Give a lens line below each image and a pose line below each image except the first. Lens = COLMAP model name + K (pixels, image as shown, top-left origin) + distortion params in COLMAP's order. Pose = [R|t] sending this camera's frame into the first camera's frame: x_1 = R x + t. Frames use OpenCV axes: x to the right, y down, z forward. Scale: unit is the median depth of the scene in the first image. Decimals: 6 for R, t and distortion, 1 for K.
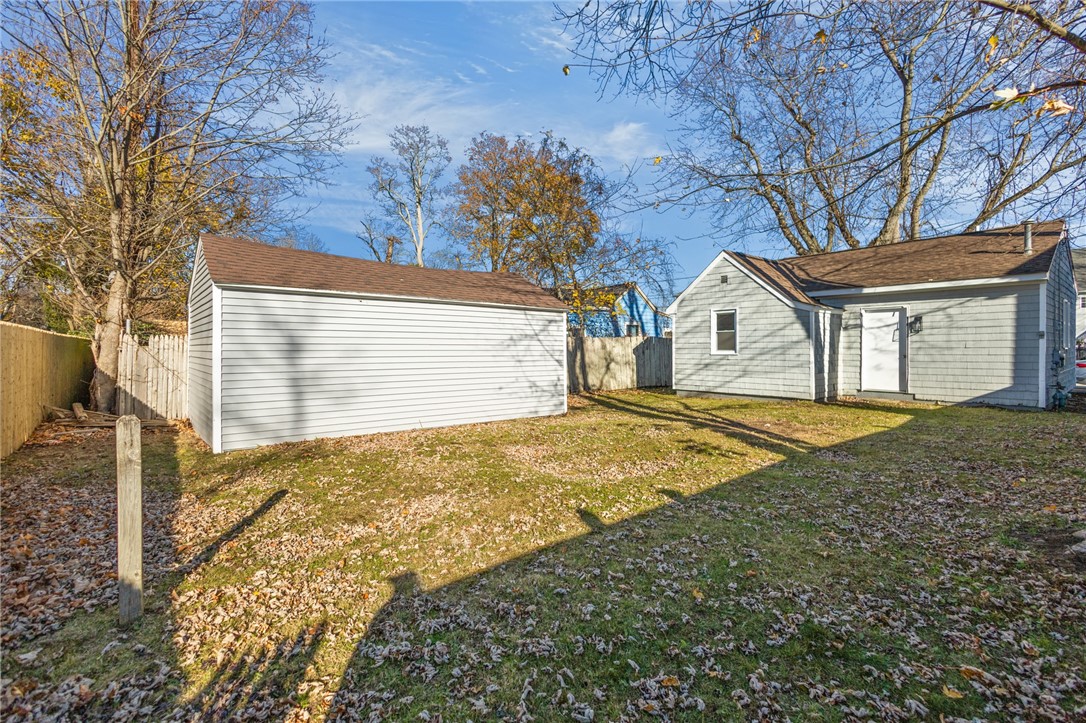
lens RADIAL K [[494.9, 0, 544.8], [0, 494.9, 351.4], [0, 0, 1]] dist [0.004803, -0.000643]
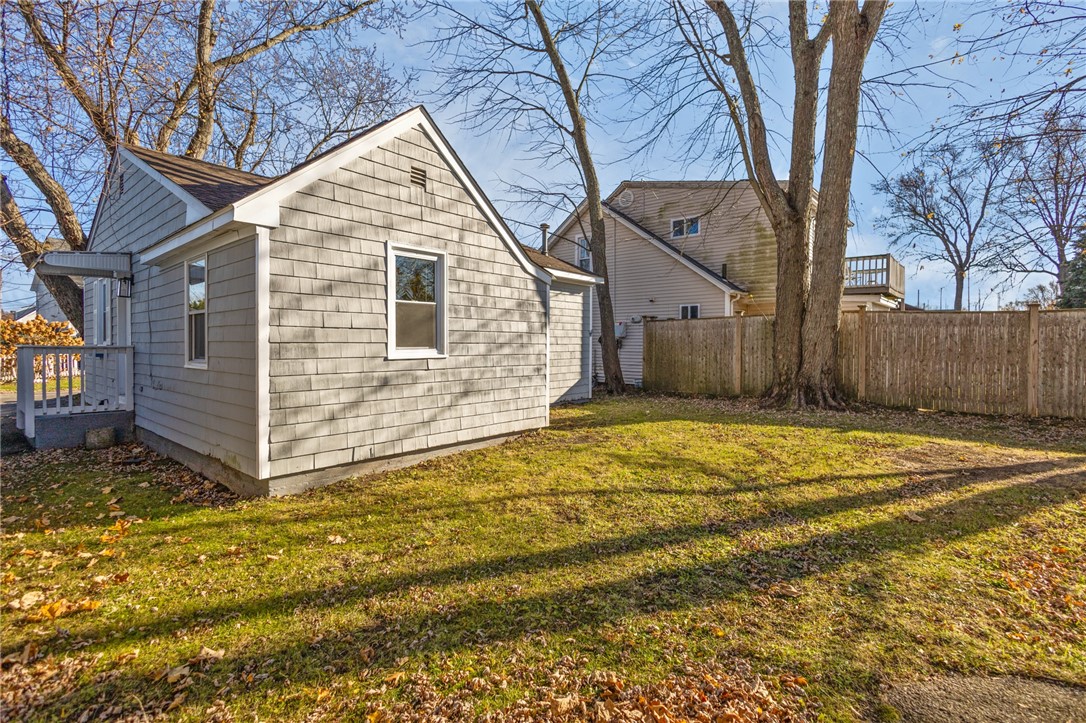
lens RADIAL K [[507.2, 0, 547.2], [0, 507.2, 350.6], [0, 0, 1]] dist [0.002612, -0.000127]
pose [[-0.171587, -0.007338, 0.985142, -0.086277], [0.005582, 0.999949, 0.008420, -0.003186], [-0.985153, 0.006944, -0.171538, 1.082087]]
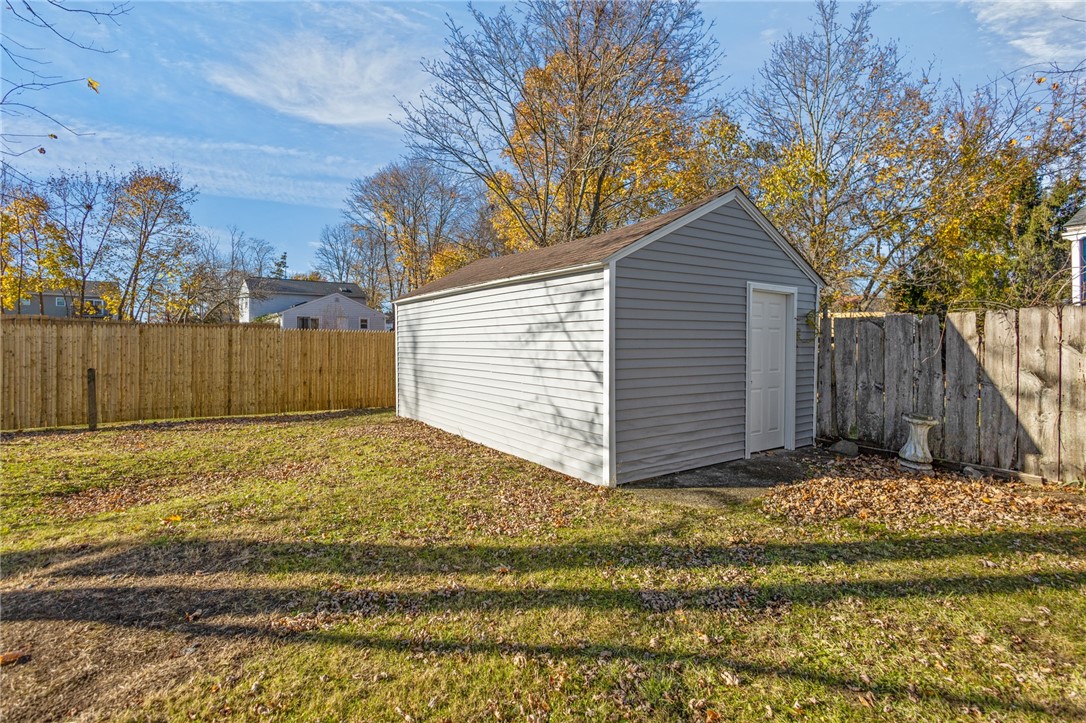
lens RADIAL K [[507.2, 0, 547.2], [0, 507.2, 350.6], [0, 0, 1]] dist [0.002612, -0.000127]
pose [[-0.076482, 0.013442, -0.996980, 0.440759], [-0.004829, 0.999892, 0.013852, -0.007681], [0.997059, 0.005874, -0.076409, 0.841887]]
